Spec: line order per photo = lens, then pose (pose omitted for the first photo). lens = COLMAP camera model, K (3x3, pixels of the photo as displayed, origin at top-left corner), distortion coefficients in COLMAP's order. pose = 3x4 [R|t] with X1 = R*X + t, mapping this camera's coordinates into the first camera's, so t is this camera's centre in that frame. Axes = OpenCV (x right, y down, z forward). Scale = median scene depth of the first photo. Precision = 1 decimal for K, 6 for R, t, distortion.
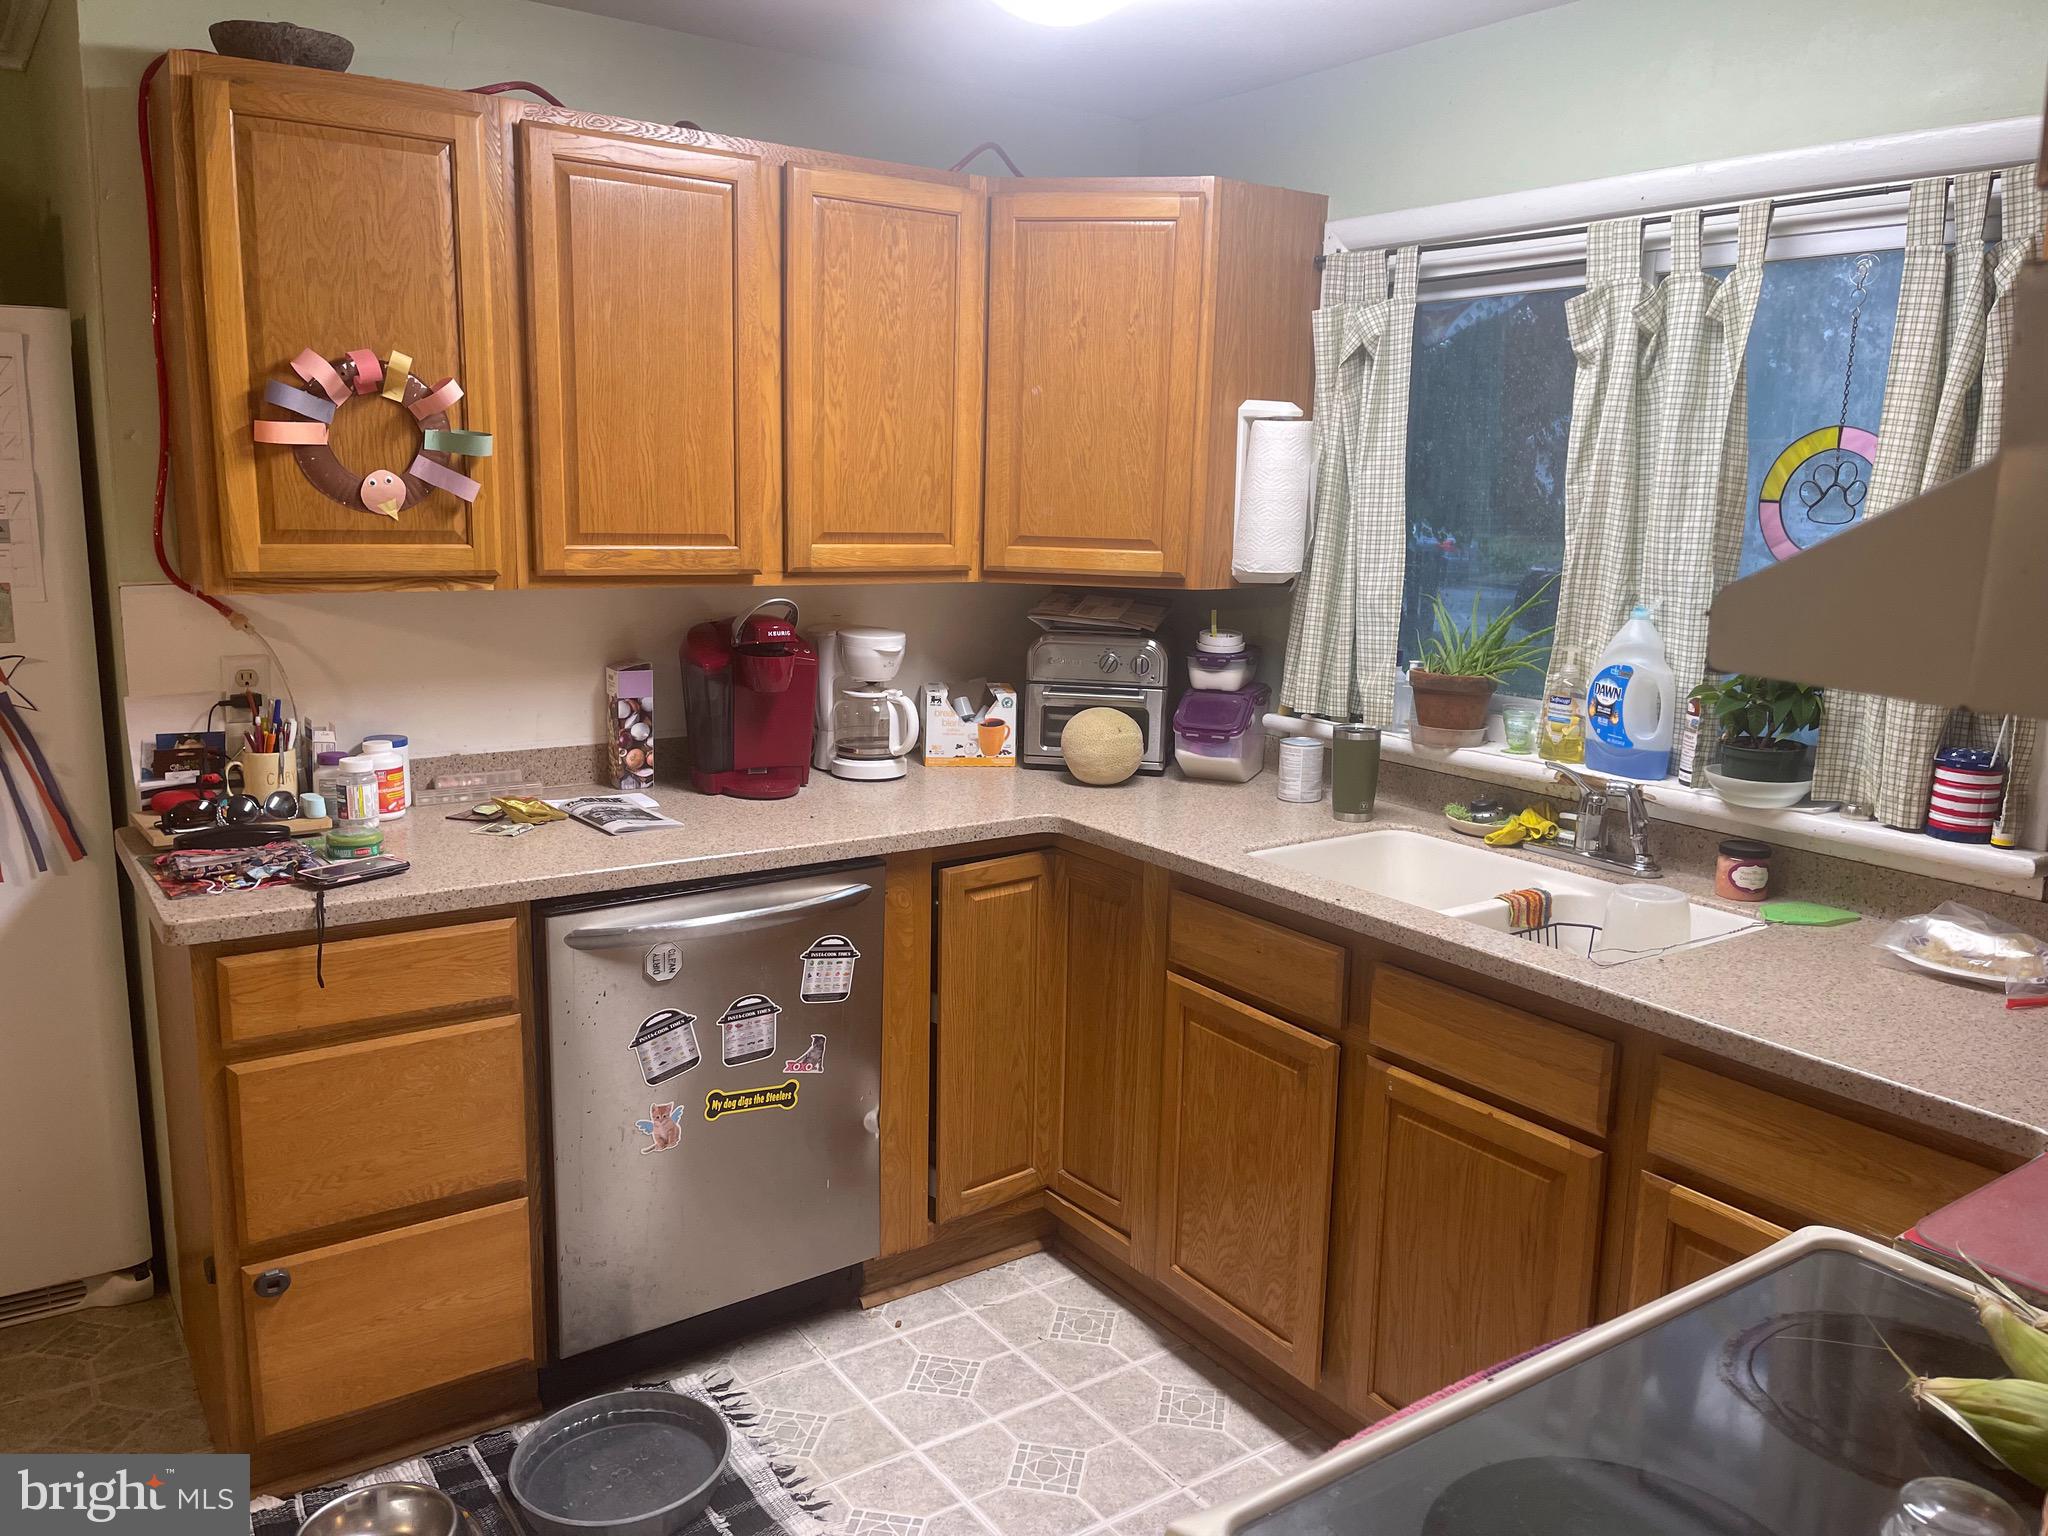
lens RADIAL K [[1534.8, 0, 1030.0], [0, 1534.8, 767.1], [0, 0, 1]] dist [0.015318, -0.018560]
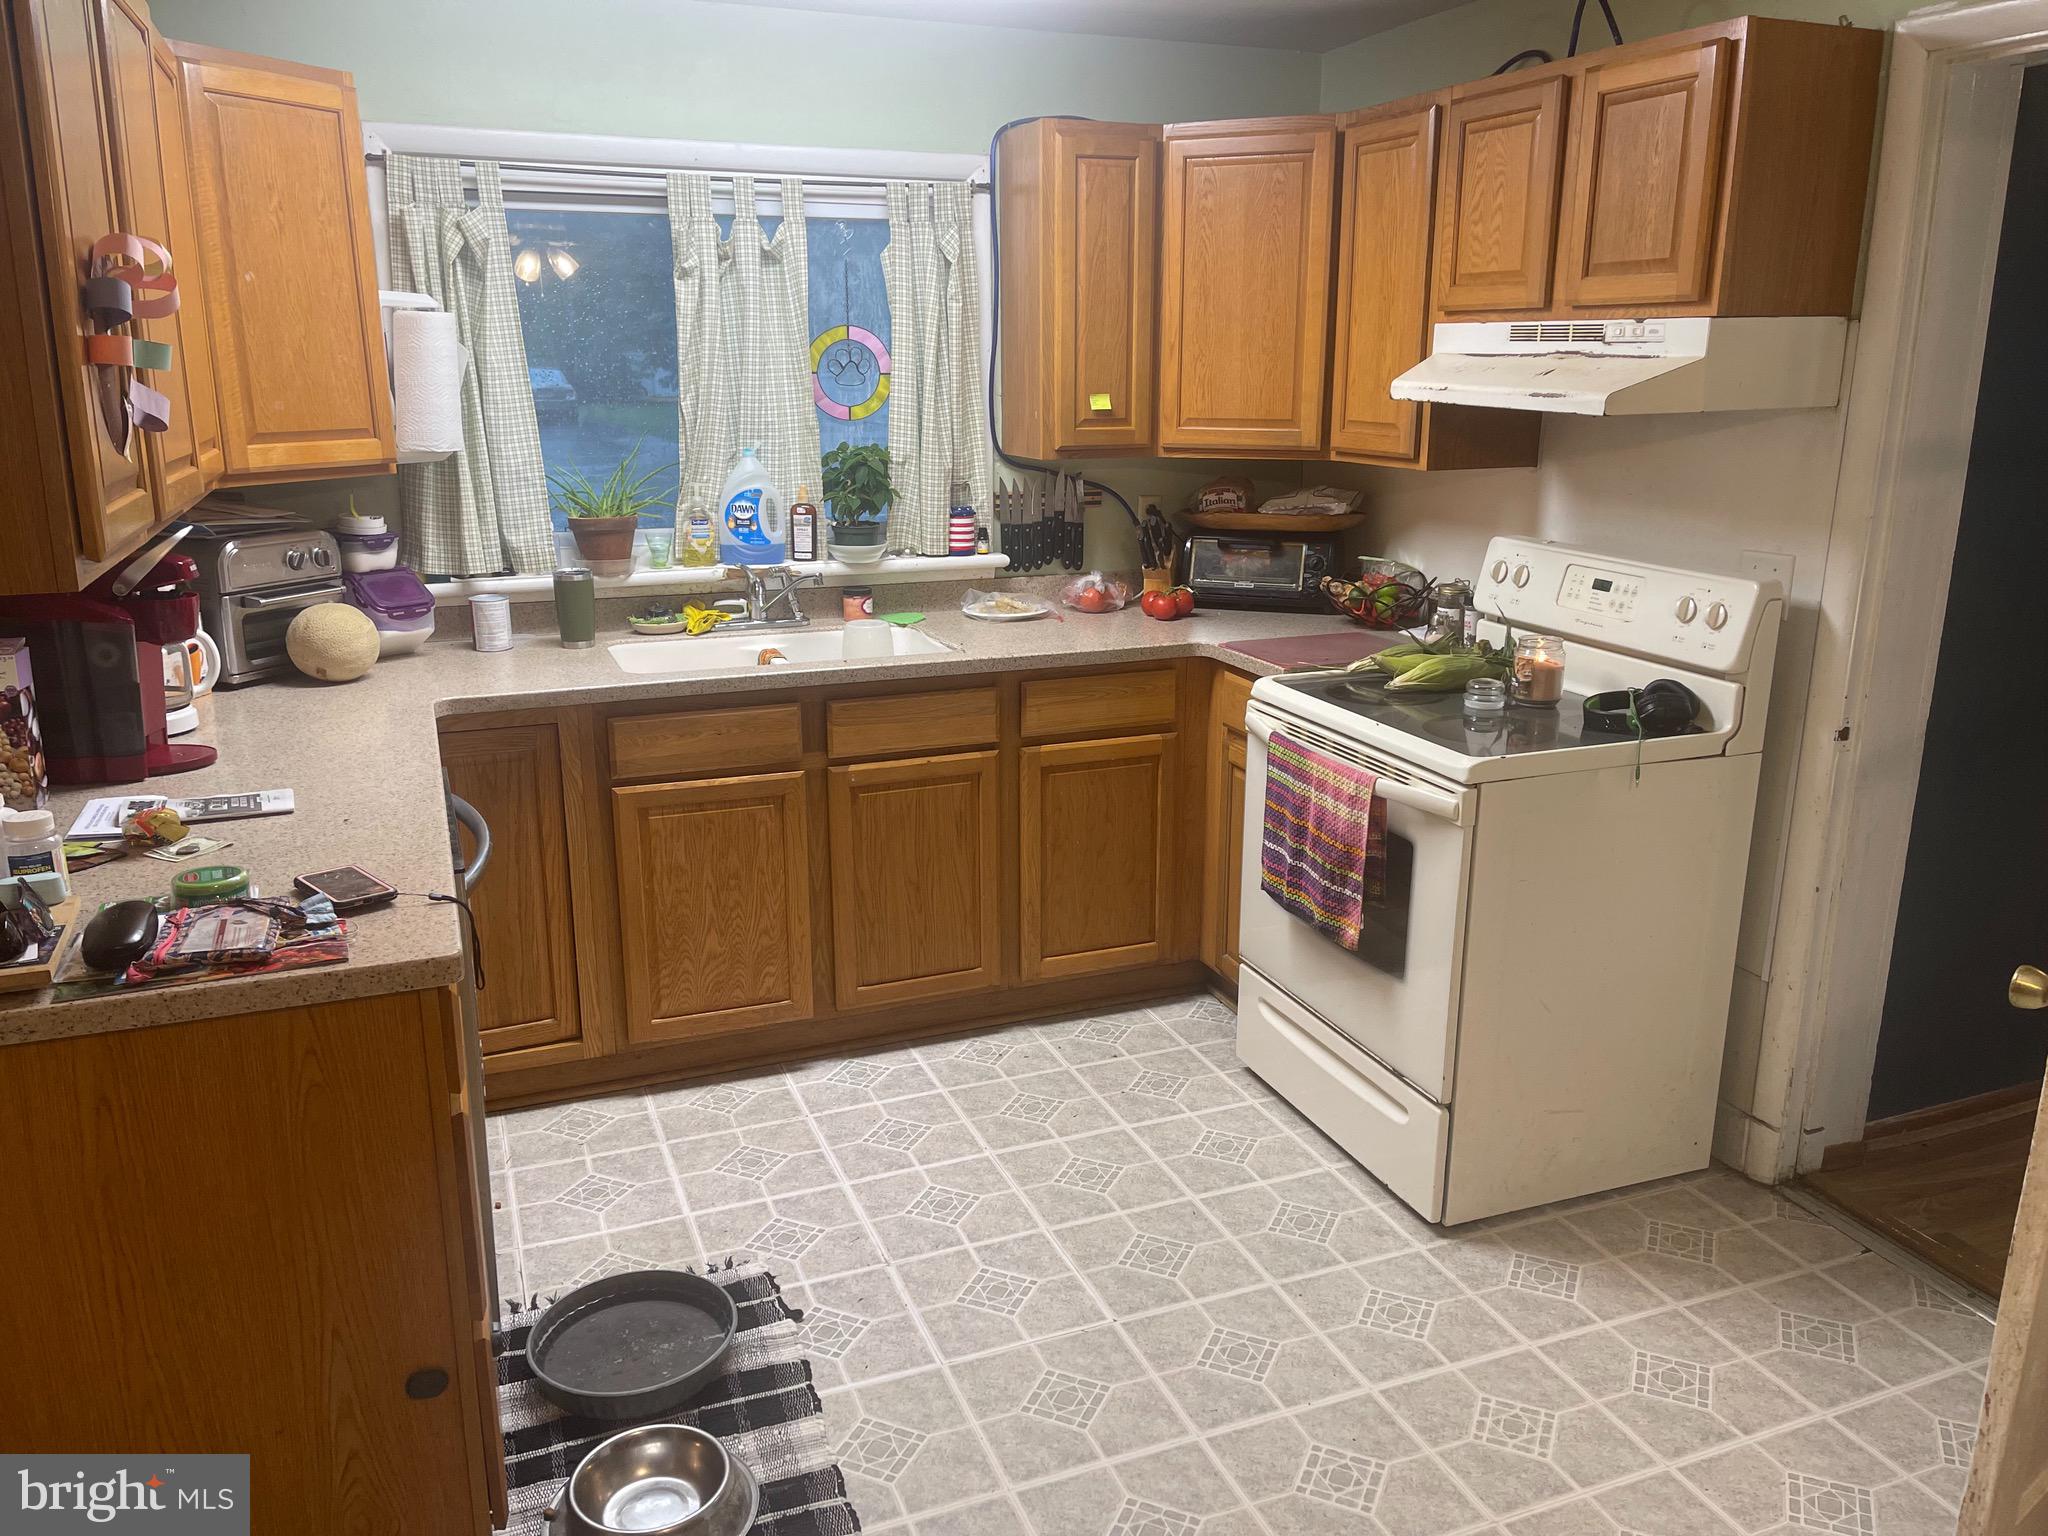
lens RADIAL K [[1534.8, 0, 1035.8], [0, 1534.8, 766.4], [0, 0, 1]] dist [0.015318, -0.018560]
pose [[0.234011, -0.272179, 0.933358, -0.982026], [0.185643, 0.954860, 0.231904, -0.102783], [-0.954346, 0.119003, 0.273976, 0.371268]]
